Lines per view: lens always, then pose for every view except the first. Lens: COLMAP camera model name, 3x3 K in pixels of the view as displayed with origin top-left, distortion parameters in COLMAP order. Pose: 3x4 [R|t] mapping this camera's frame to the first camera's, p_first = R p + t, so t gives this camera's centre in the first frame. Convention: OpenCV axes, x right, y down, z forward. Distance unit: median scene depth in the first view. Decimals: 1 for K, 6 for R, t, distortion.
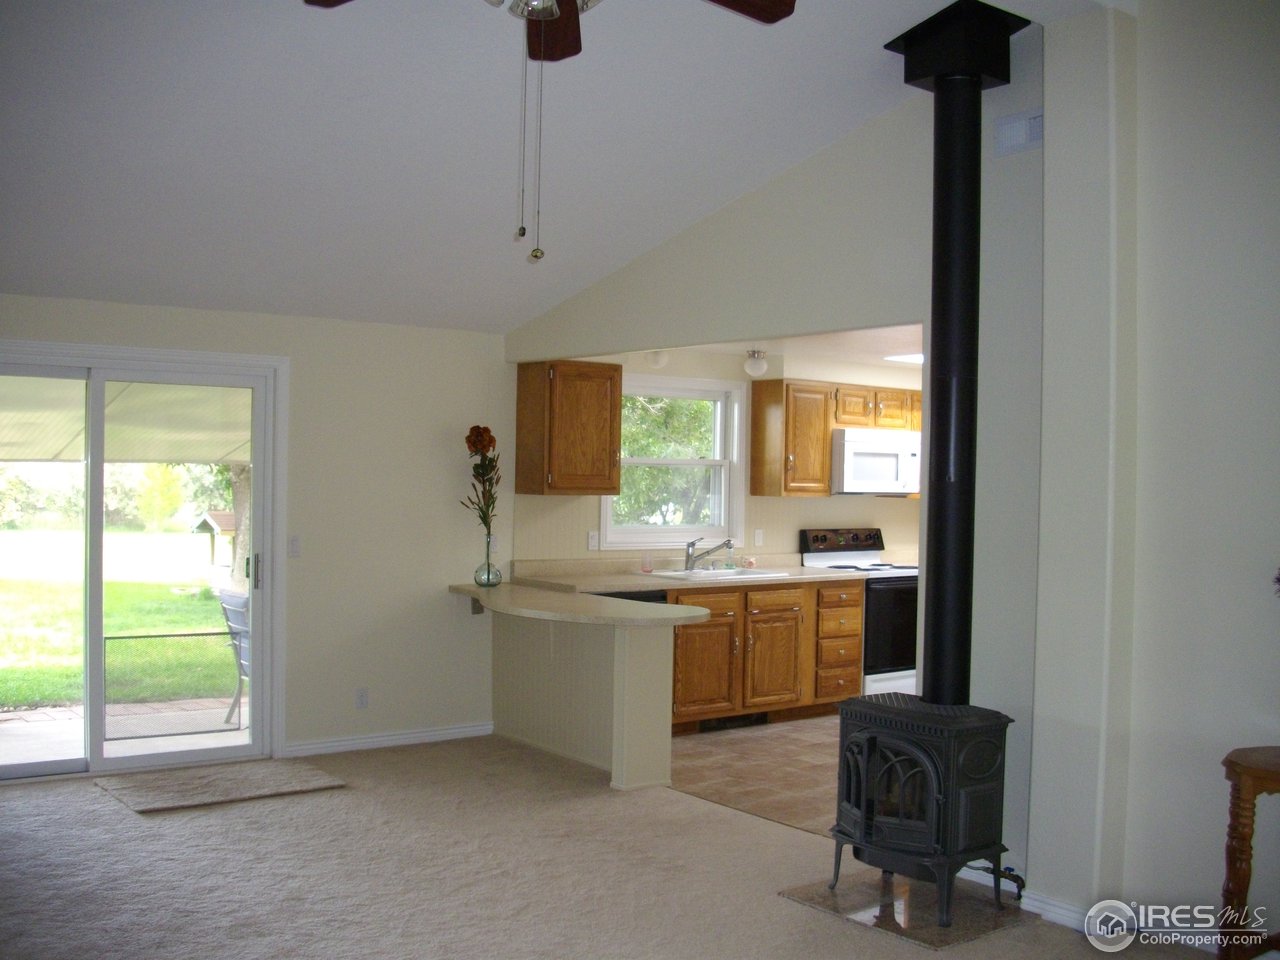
lens RADIAL K [[1381.9, 0, 640.0], [0, 1381.9, 480.0], [0, 0, 1]] dist [-0.013051, -0.555001]
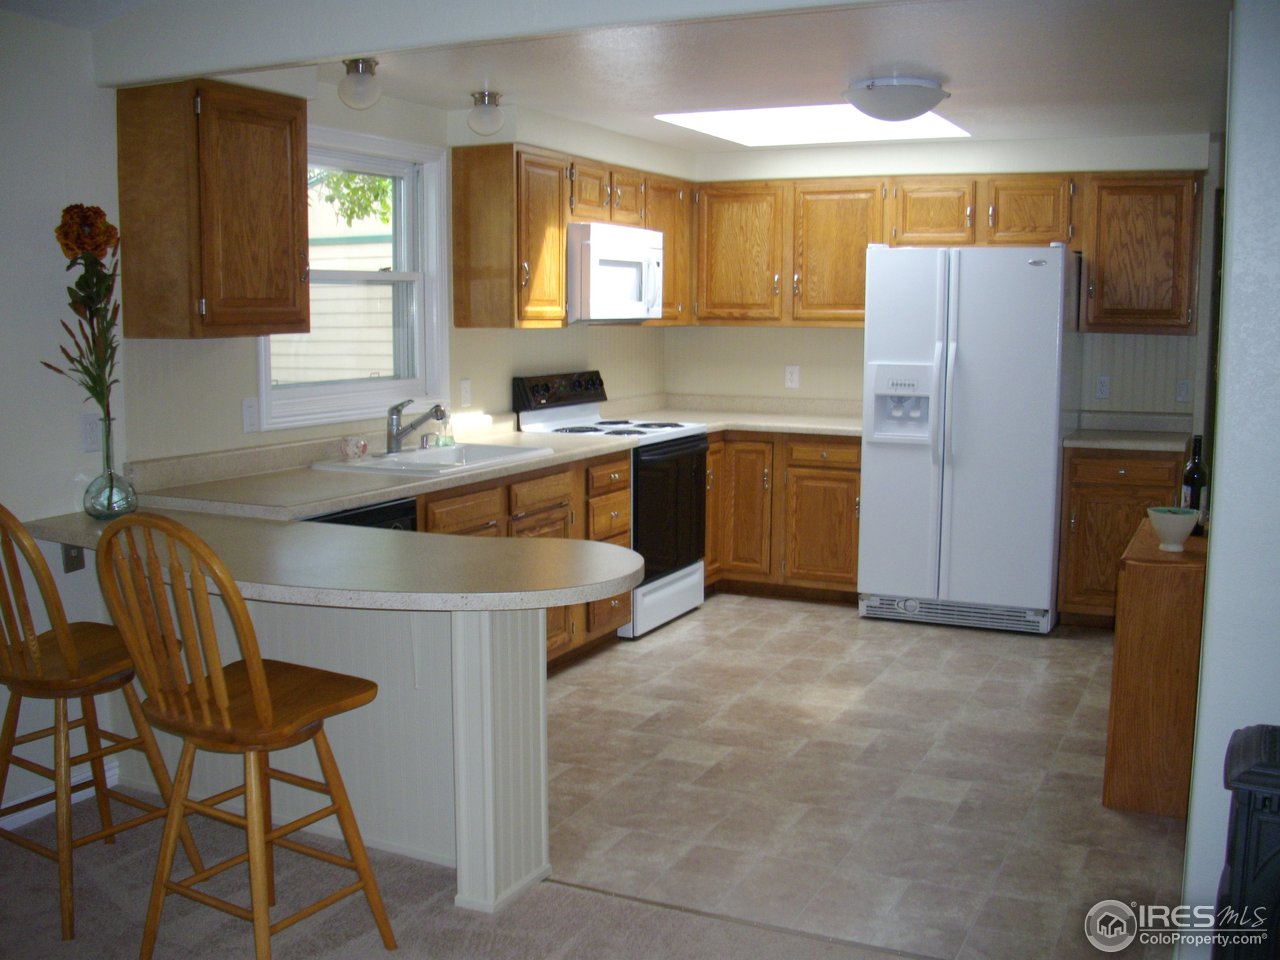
lens RADIAL K [[1381.9, 0, 640.0], [0, 1381.9, 480.0], [0, 0, 1]] dist [-0.013051, -0.555001]
pose [[0.903025, -0.068357, 0.424116, -0.123669], [0.014460, 0.991536, 0.129024, -0.000209], [-0.429346, -0.110380, 0.896370, 0.390913]]
